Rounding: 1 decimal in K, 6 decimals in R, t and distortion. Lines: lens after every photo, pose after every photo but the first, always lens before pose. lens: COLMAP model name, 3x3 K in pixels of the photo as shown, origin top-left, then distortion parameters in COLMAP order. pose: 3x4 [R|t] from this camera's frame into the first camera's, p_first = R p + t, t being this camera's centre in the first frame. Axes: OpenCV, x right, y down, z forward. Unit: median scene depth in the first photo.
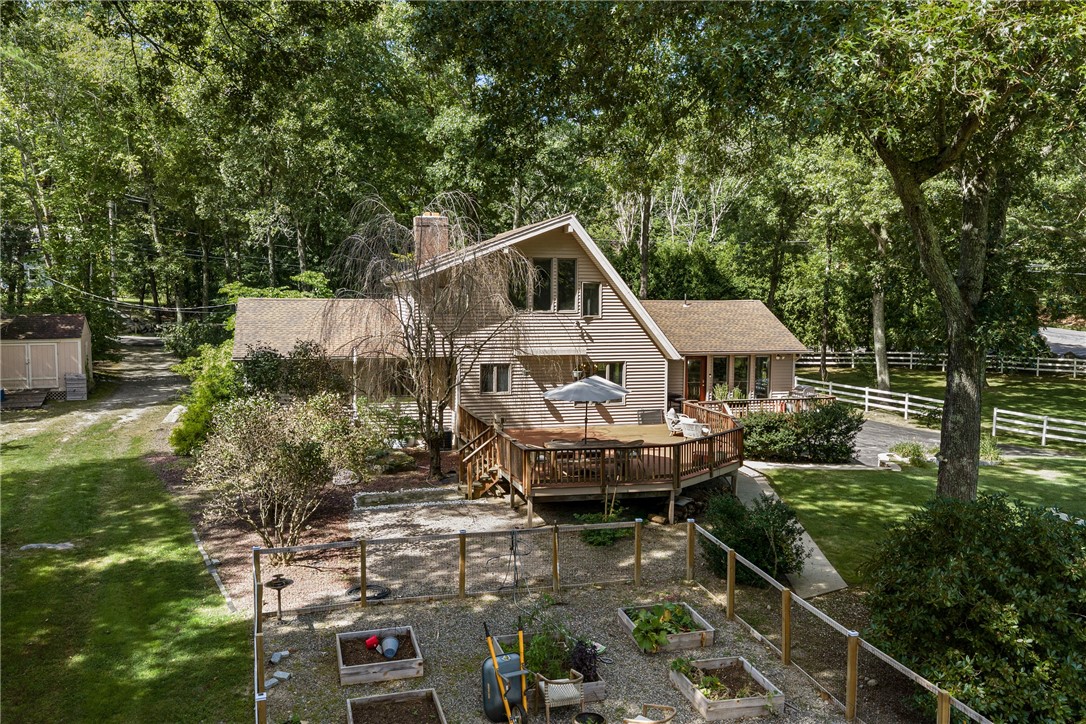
lens RADIAL K [[861.9, 0, 543.0], [0, 861.9, 362.0], [0, 0, 1]] dist [-0.002956, -0.001898]
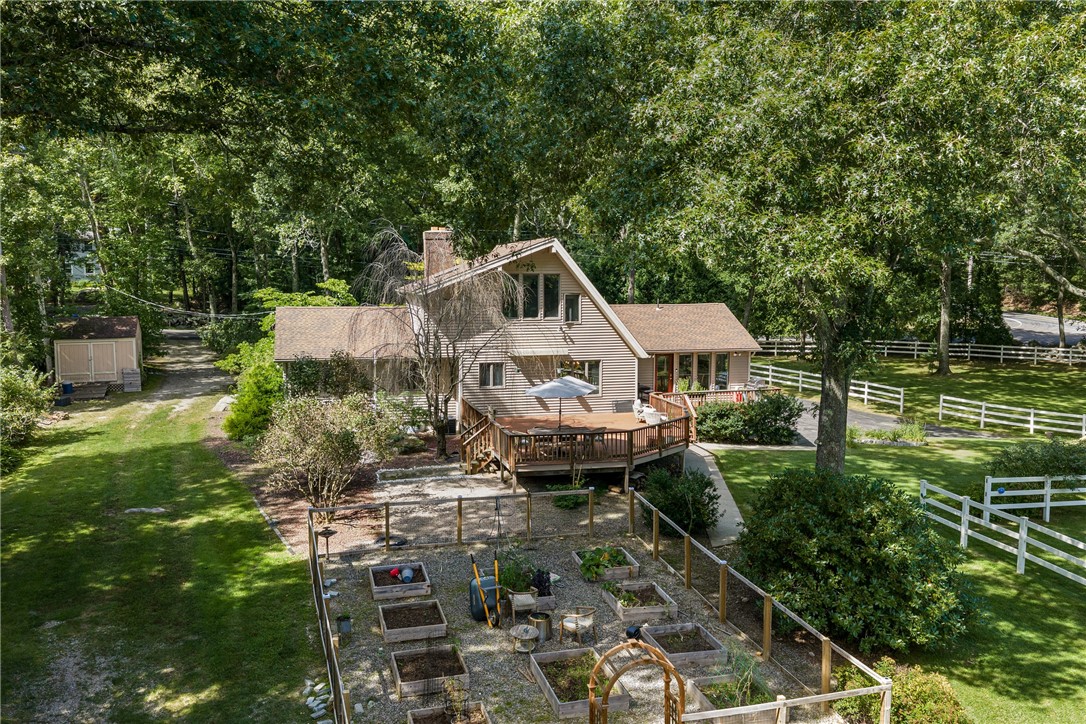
lens RADIAL K [[861.9, 0, 543.0], [0, 861.9, 362.0], [0, 0, 1]] dist [-0.002956, -0.001898]
pose [[0.999904, -0.003747, -0.013304, 0.036005], [0.004043, 0.999743, 0.022303, -0.028755], [0.013217, -0.022354, 0.999663, -0.222765]]
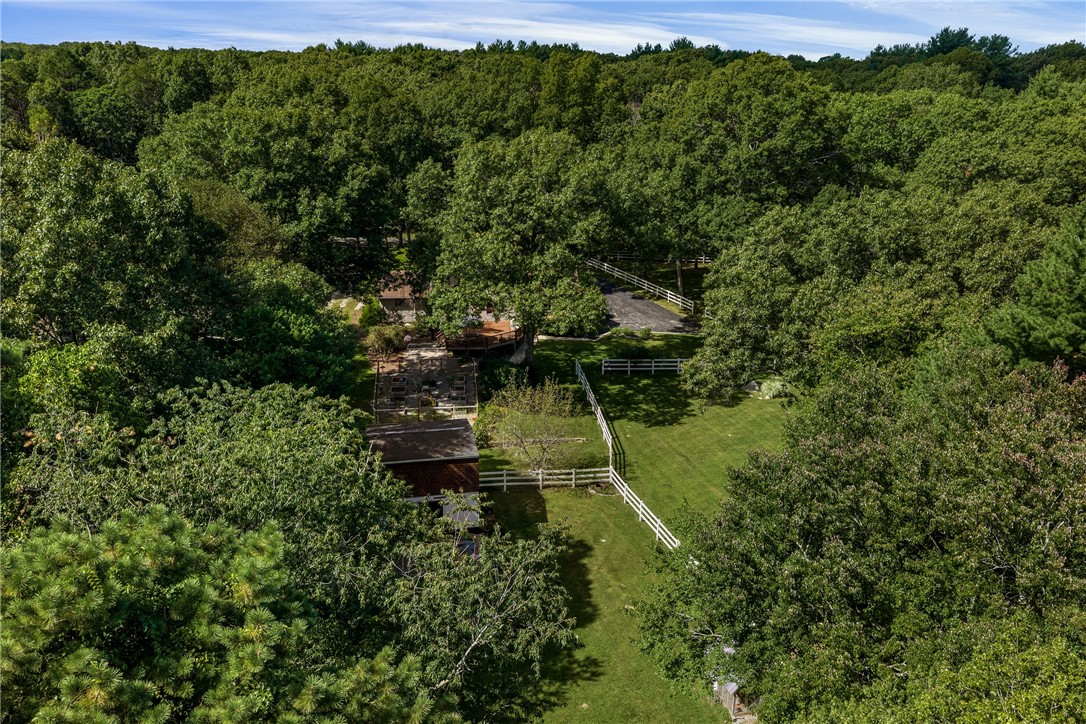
lens RADIAL K [[867.4, 0, 564.2], [0, 867.4, 375.9], [0, 0, 1]] dist [-0.009804, -0.009030]
pose [[0.987091, 0.058945, -0.148922, 0.892348], [-0.019123, 0.966536, 0.255816, -0.600565], [0.159017, -0.249666, 0.955186, -2.195794]]
